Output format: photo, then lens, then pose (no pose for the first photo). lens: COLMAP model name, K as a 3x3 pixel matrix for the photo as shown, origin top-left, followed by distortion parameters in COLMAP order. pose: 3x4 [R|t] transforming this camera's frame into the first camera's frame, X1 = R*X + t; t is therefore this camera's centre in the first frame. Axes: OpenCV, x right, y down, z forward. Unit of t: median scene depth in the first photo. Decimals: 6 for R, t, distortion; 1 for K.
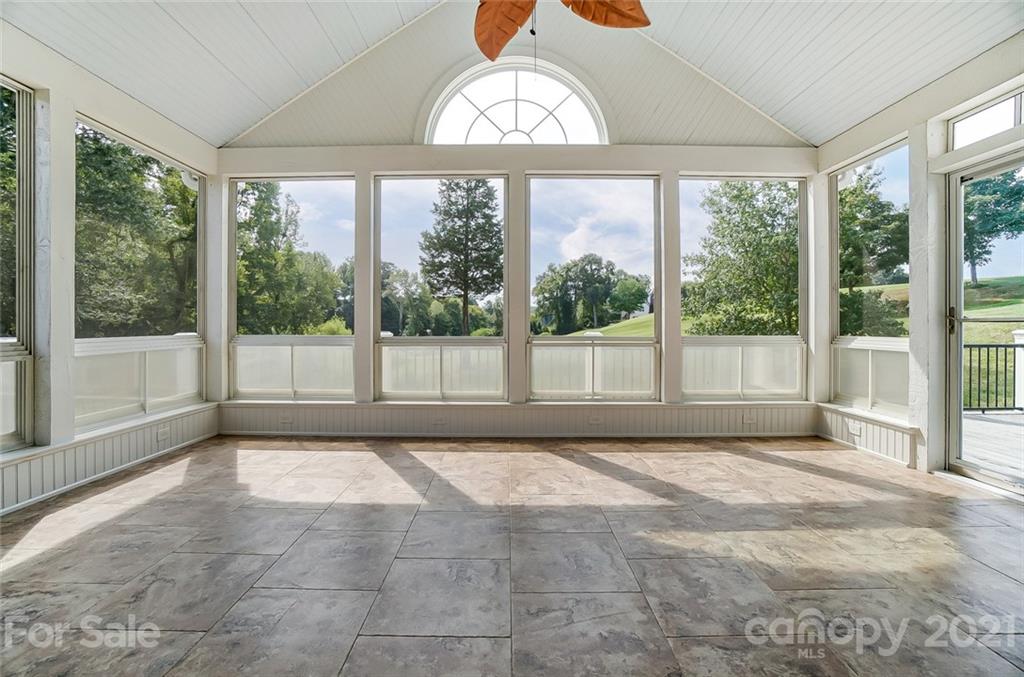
lens RADIAL K [[458.6, 0, 512.9], [0, 458.6, 321.0], [0, 0, 1]] dist [-0.052360, 0.015717]
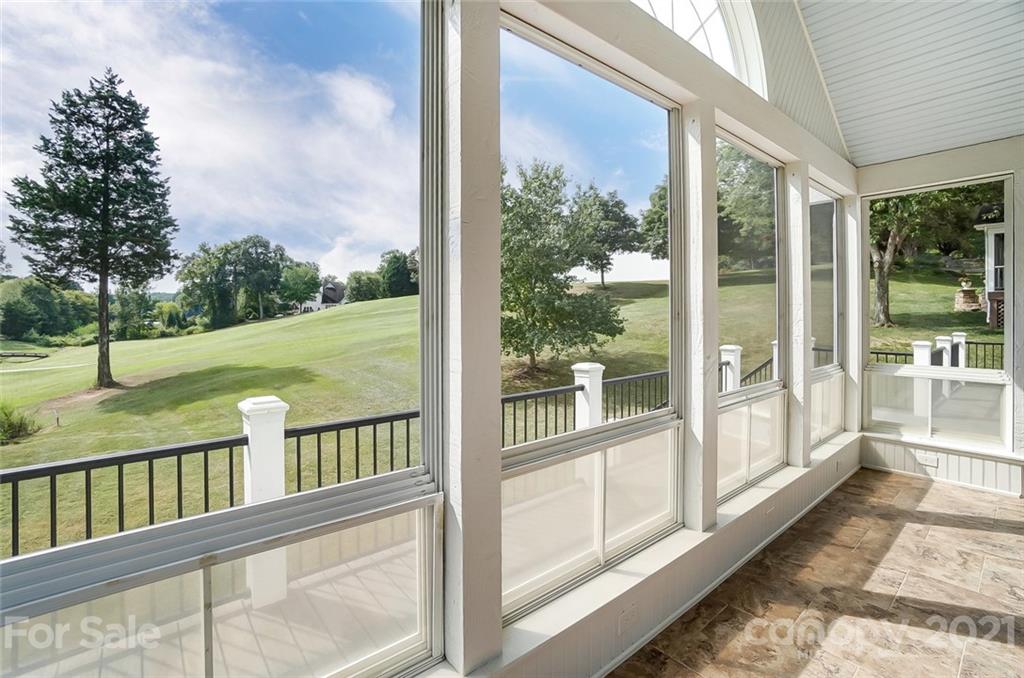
lens RADIAL K [[458.6, 0, 499.7], [0, 458.6, 316.5], [0, 0, 1]] dist [-0.052360, 0.015717]
pose [[0.771288, -0.010202, 0.636405, -0.604524], [0.000841, 0.999887, 0.015009, -0.095591], [-0.636486, -0.011041, 0.771209, 0.852458]]
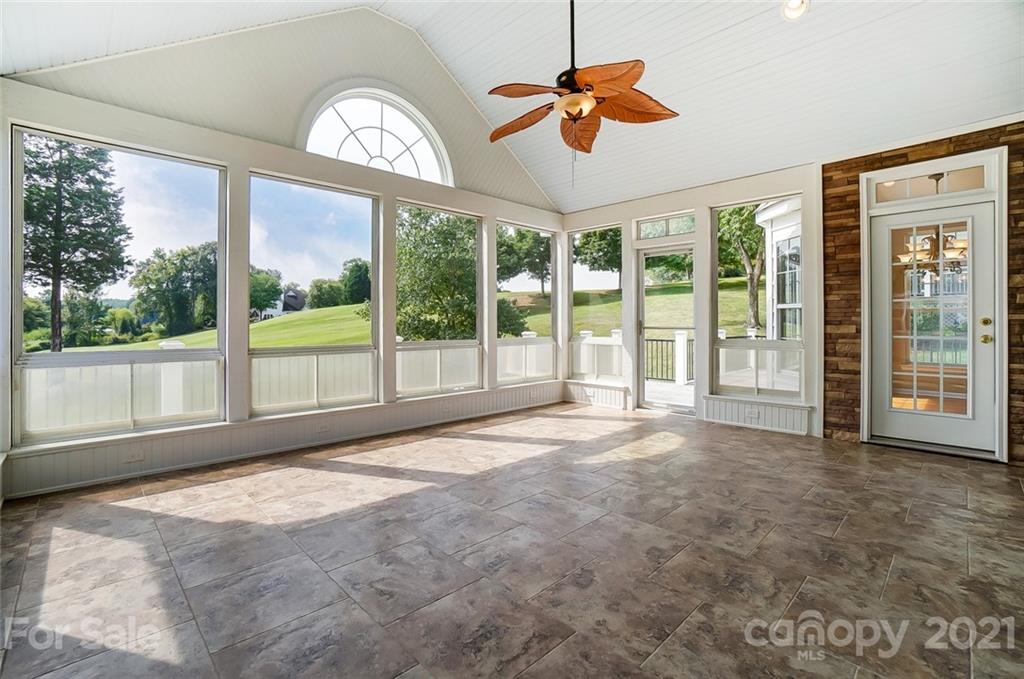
lens RADIAL K [[458.6, 0, 503.0], [0, 458.6, 326.1], [0, 0, 1]] dist [-0.052360, 0.015717]
pose [[0.723820, -0.006939, 0.689953, -0.648300], [-0.004537, 0.999880, 0.014817, -0.031426], [-0.689973, -0.013855, 0.723702, -0.008743]]
